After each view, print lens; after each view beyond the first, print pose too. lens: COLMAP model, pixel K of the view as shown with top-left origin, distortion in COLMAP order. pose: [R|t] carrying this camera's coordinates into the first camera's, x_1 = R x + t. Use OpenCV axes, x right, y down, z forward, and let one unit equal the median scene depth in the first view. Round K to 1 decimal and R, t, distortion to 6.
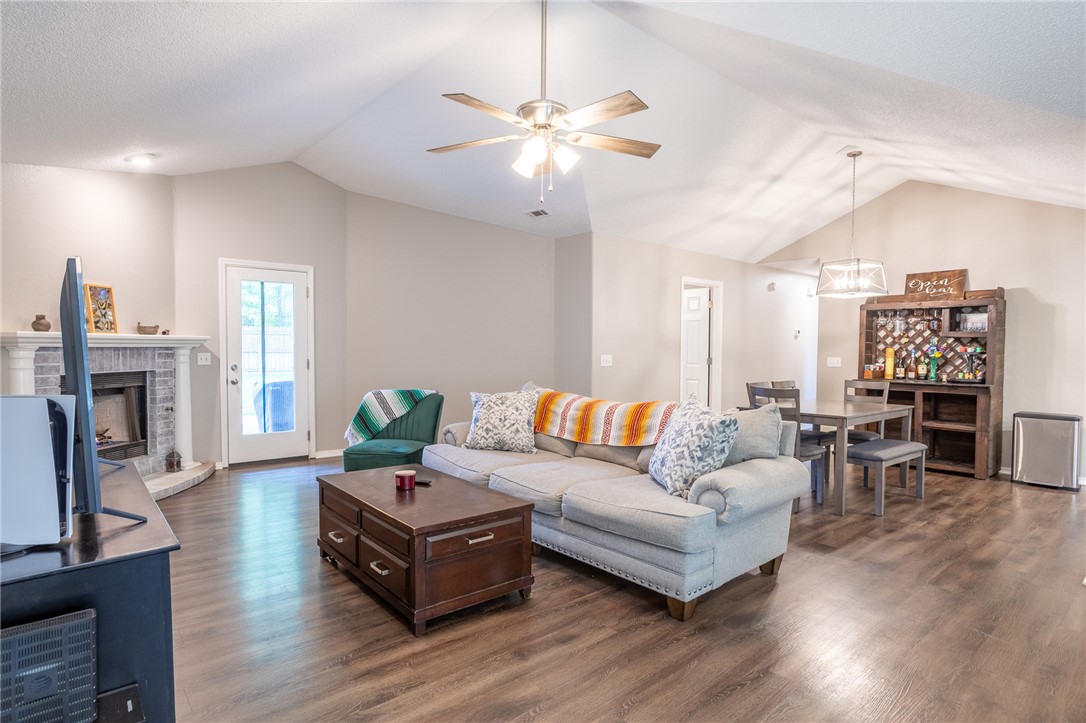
lens RADIAL K [[571.8, 0, 538.2], [0, 571.8, 364.8], [0, 0, 1]] dist [-0.052793, 0.035860]
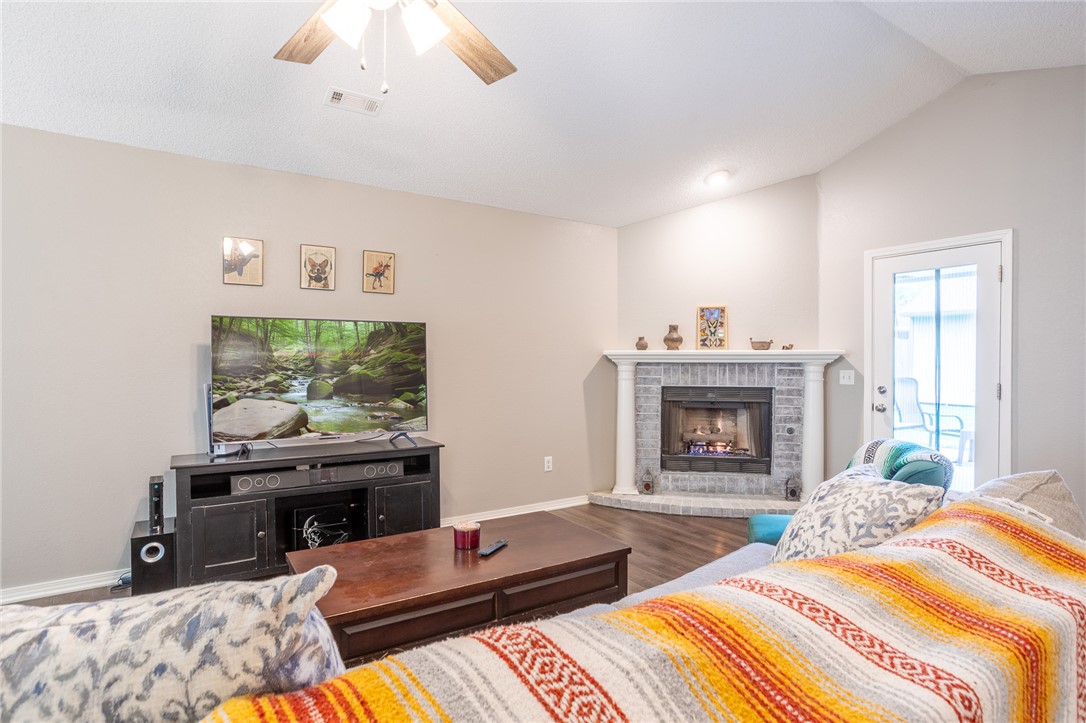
lens RADIAL K [[565.6, 0, 539.4], [0, 565.6, 367.3], [0, 0, 1]] dist [-0.049590, 0.032341]
pose [[-0.125391, 0.006231, -0.992088, 0.311888], [-0.033006, 0.999401, 0.010449, -0.021008], [0.991558, 0.034055, -0.125110, 0.735448]]
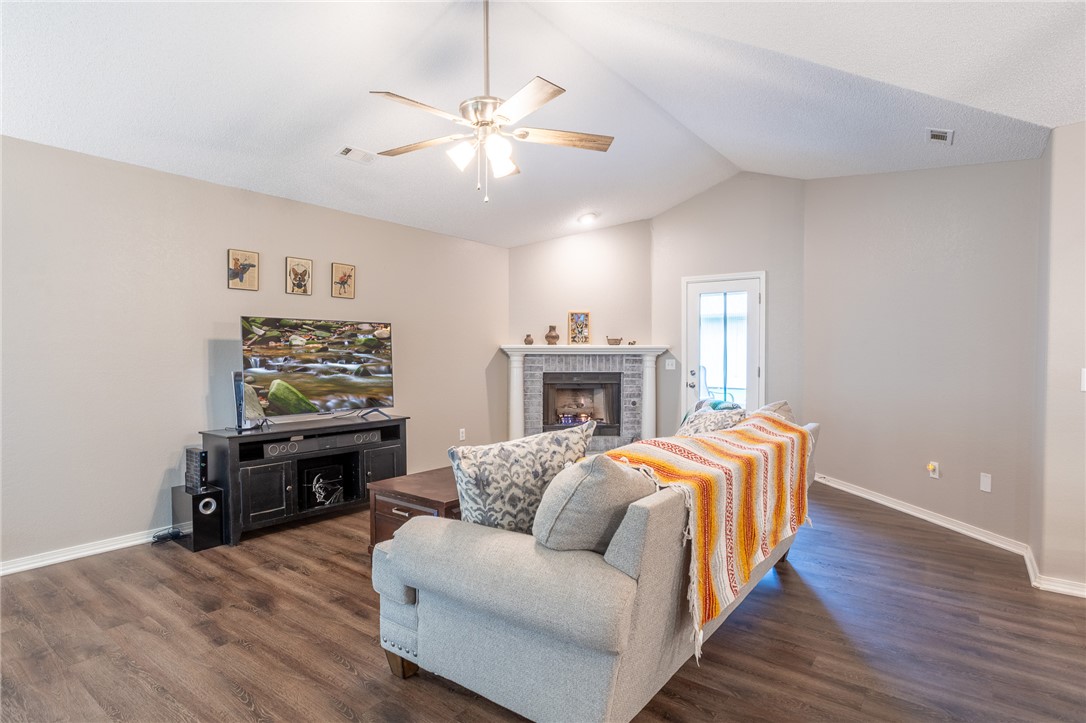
lens RADIAL K [[576.3, 0, 540.3], [0, 576.3, 364.1], [0, 0, 1]] dist [-0.046940, 0.036929]
pose [[0.212462, 0.013139, -0.977081, 0.594919], [-0.030875, 0.999501, 0.006727, -0.012295], [0.976681, 0.028738, 0.212761, 0.535111]]
